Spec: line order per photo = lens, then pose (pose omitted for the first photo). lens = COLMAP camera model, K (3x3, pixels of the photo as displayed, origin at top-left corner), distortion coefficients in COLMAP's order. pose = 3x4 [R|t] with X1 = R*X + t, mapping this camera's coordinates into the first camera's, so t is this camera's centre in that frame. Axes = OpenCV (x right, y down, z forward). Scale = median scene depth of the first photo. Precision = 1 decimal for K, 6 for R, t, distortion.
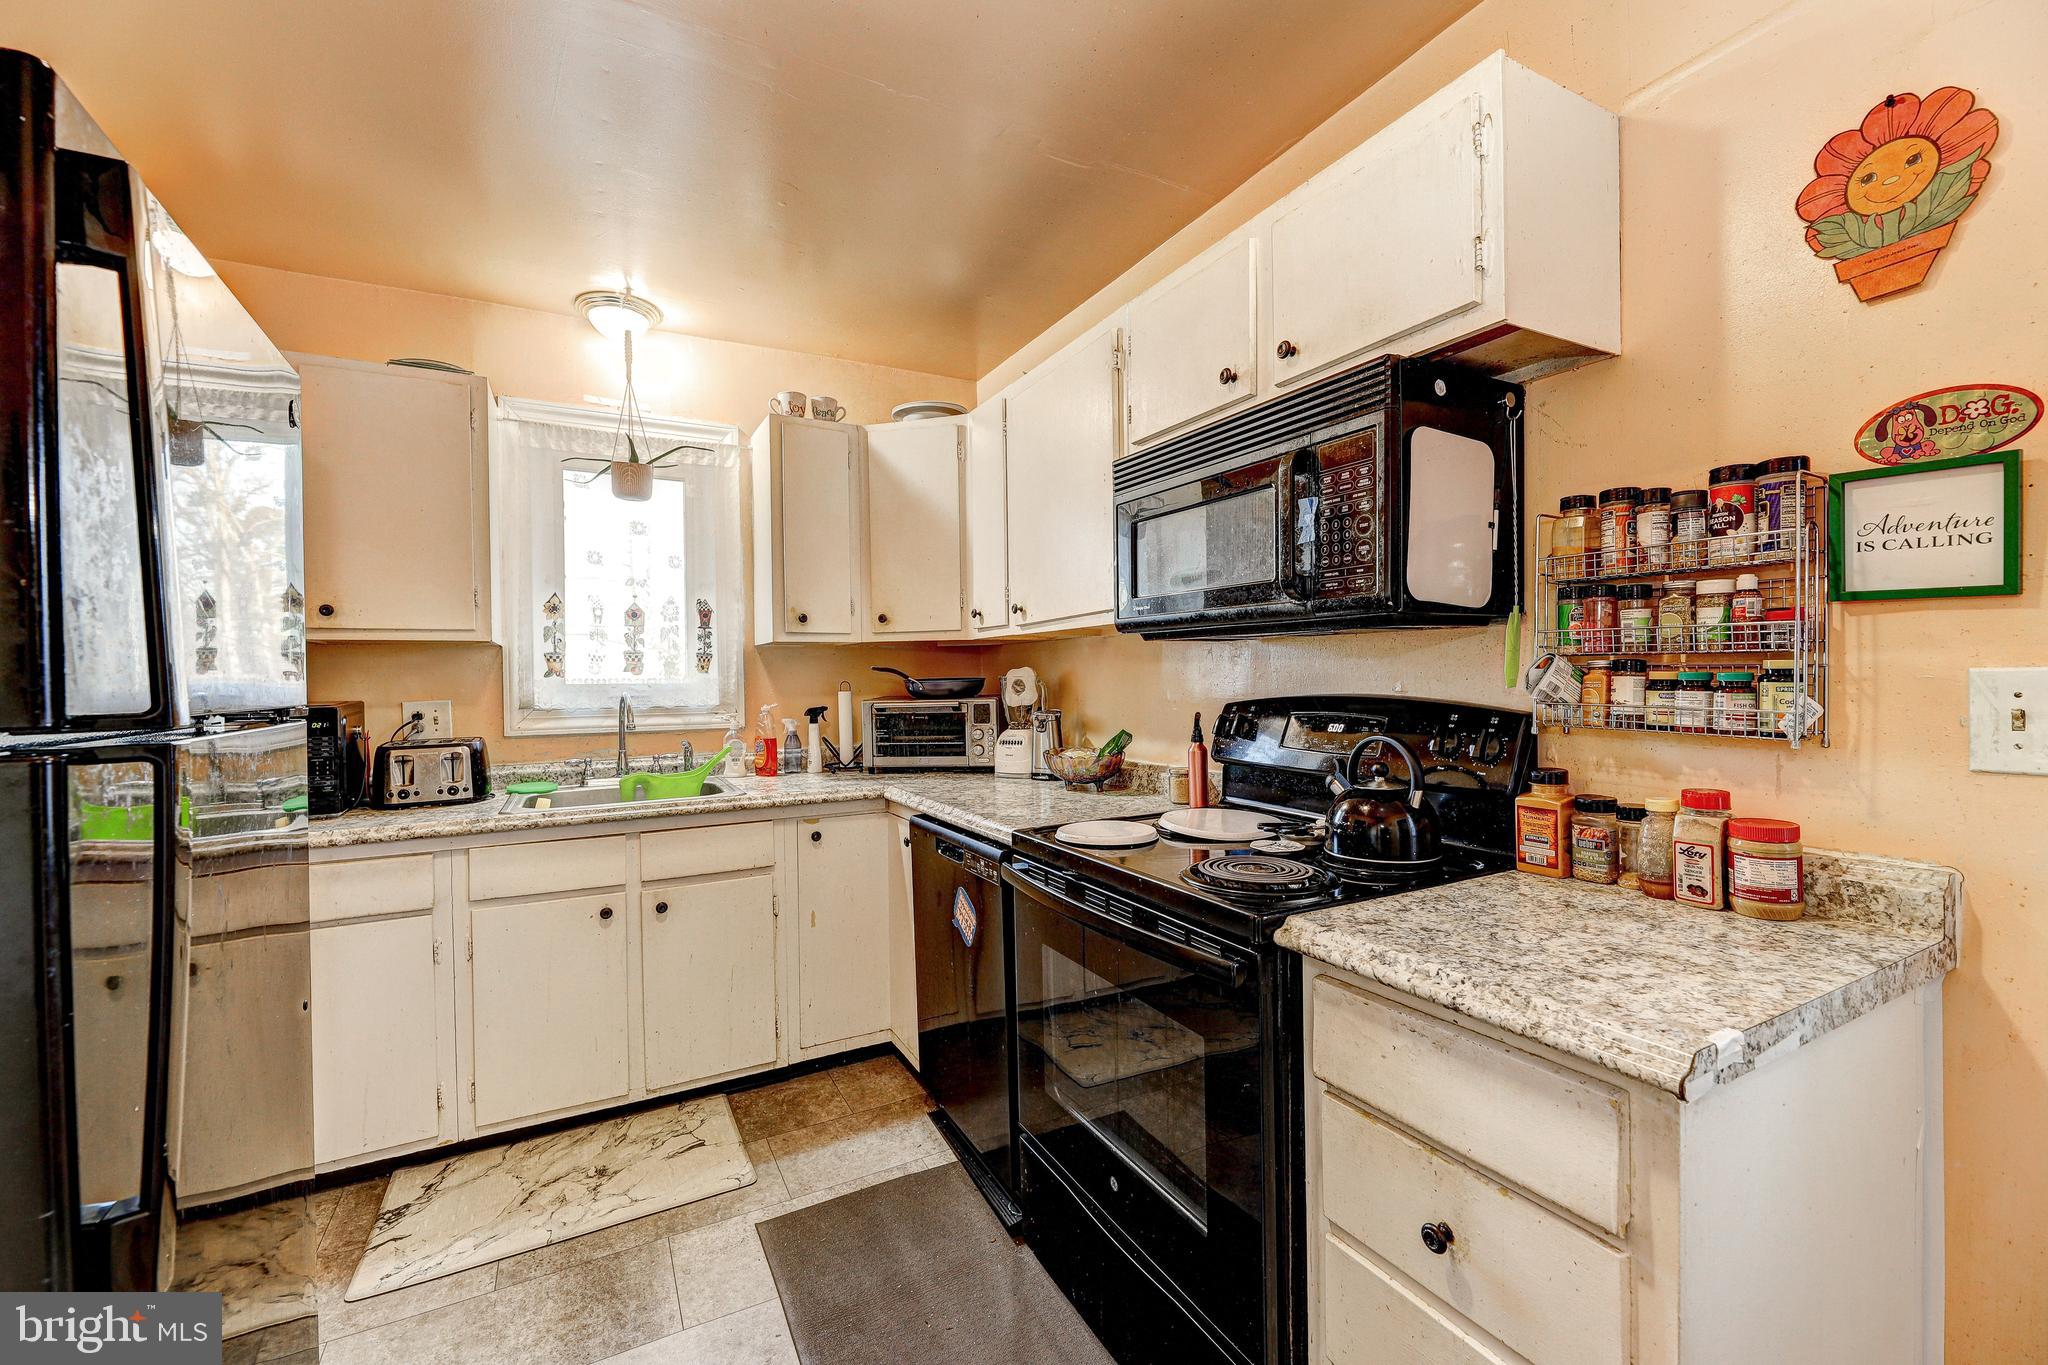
lens RADIAL K [[856.7, 0, 1042.1], [0, 856.7, 670.2], [0, 0, 1]] dist [0.003814, -0.004396]
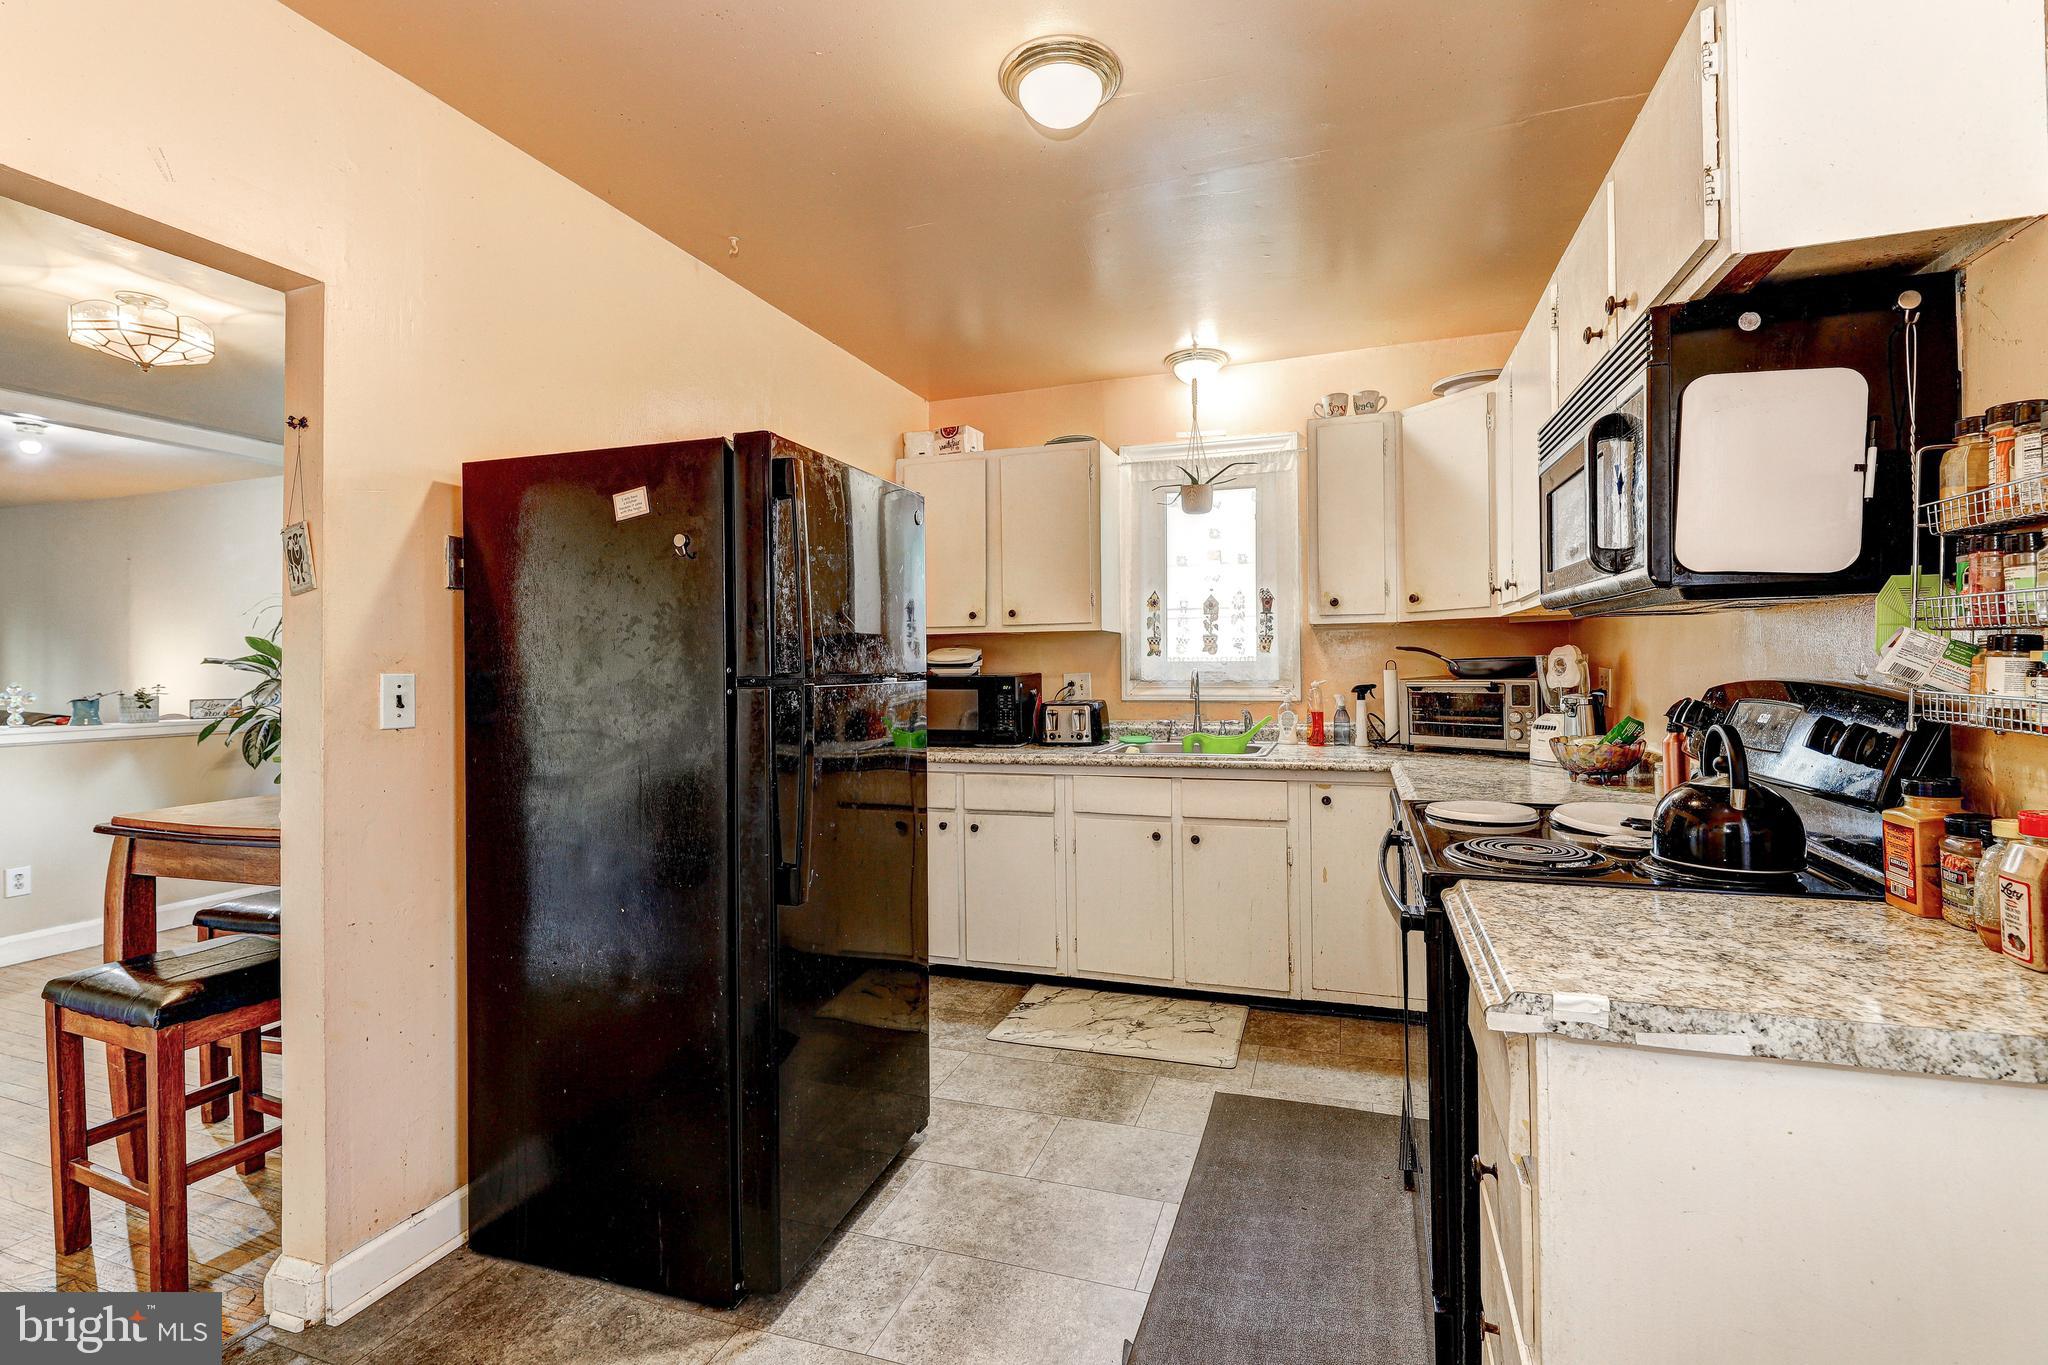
lens RADIAL K [[951.0, 0, 1041.2], [0, 951.0, 634.2], [0, 0, 1]] dist [-0.001788, -0.000576]
pose [[0.671258, -0.016815, -0.741033, 0.476802], [0.007137, 0.999843, -0.016222, -0.003557], [0.741189, 0.005600, 0.671273, -0.114384]]
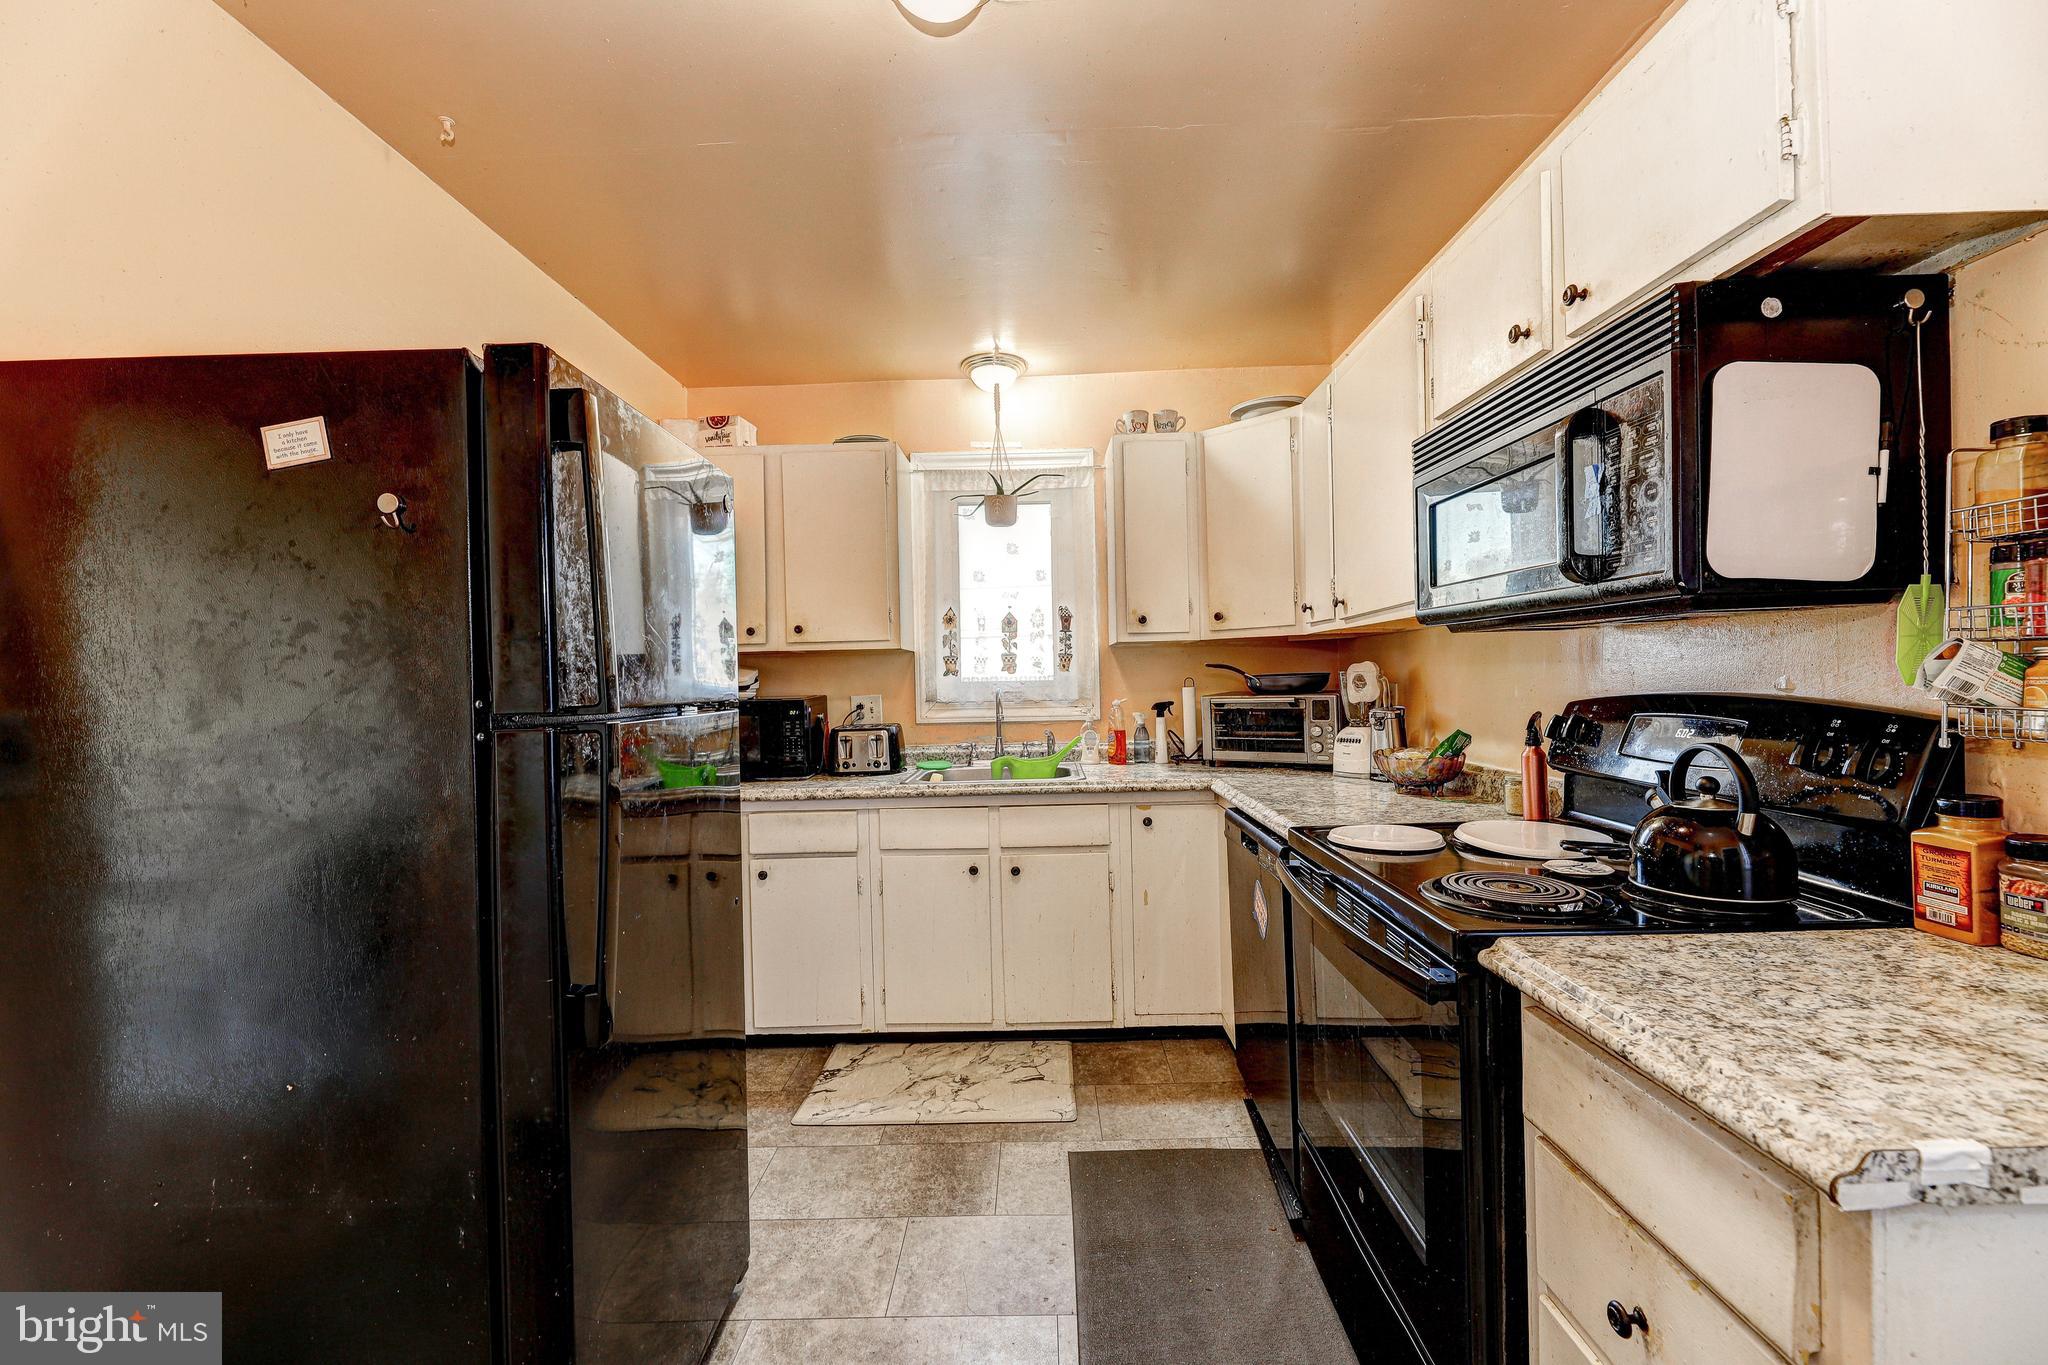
lens RADIAL K [[869.2, 0, 1026.1], [0, 869.2, 665.2], [0, 0, 1]] dist [0.000807, -0.003965]
pose [[0.865932, -0.013027, -0.499991, 0.183430], [0.014159, 0.999899, -0.001529, -0.004686], [0.499961, -0.005756, 0.866029, -0.029393]]
